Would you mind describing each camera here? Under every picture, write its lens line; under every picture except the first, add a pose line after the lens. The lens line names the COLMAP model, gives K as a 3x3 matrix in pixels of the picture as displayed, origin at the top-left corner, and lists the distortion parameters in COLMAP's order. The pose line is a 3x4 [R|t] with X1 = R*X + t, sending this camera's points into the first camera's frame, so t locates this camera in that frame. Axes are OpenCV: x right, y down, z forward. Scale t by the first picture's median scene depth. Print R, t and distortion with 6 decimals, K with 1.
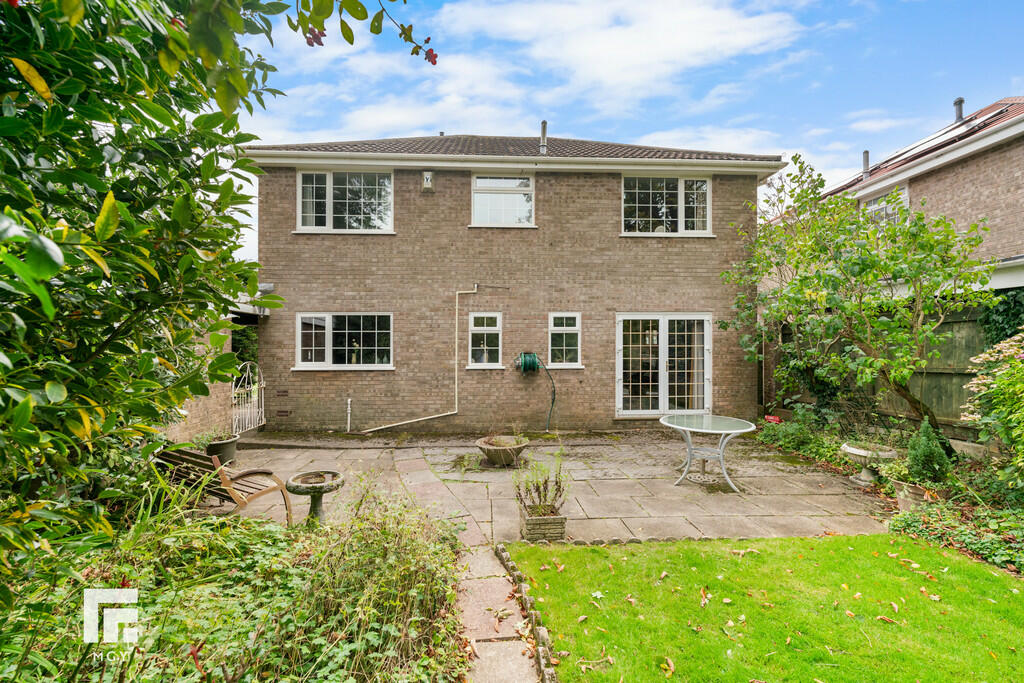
lens RADIAL K [[425.8, 0, 509.9], [0, 425.8, 339.4], [0, 0, 1]] dist [0.000391, -0.000076]
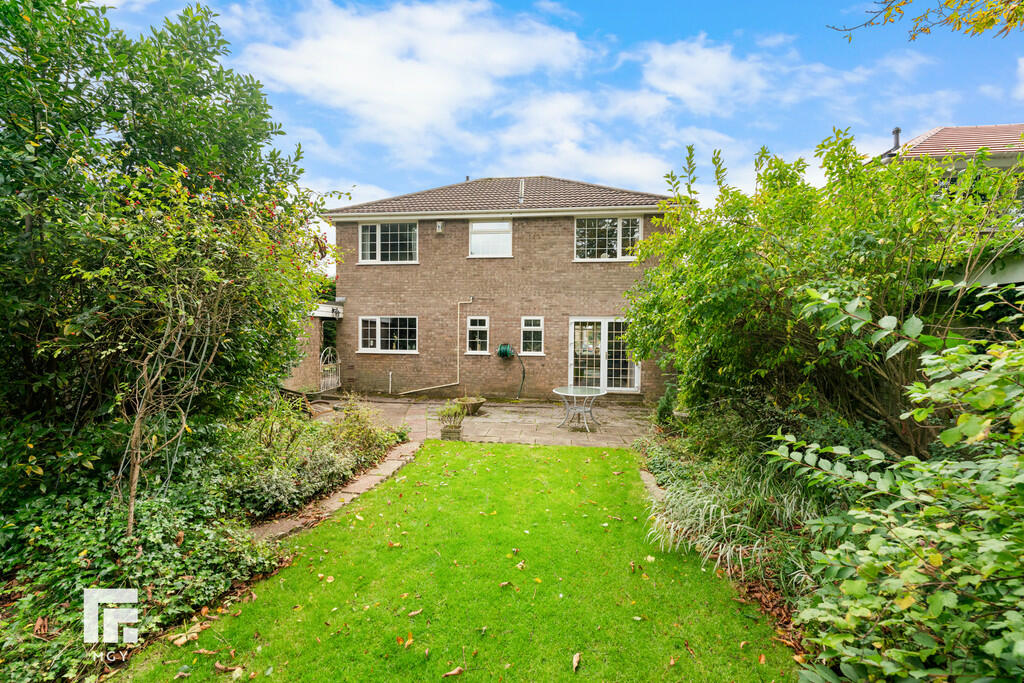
lens RADIAL K [[408.5, 0, 512.0], [0, 408.5, 341.5], [0, 0, 1]] dist [0.000794, -0.000052]
pose [[0.984082, 0.016201, -0.176976, 0.306135], [-0.009687, 0.999245, 0.037612, -0.030280], [0.177452, -0.035299, 0.983496, -0.361643]]
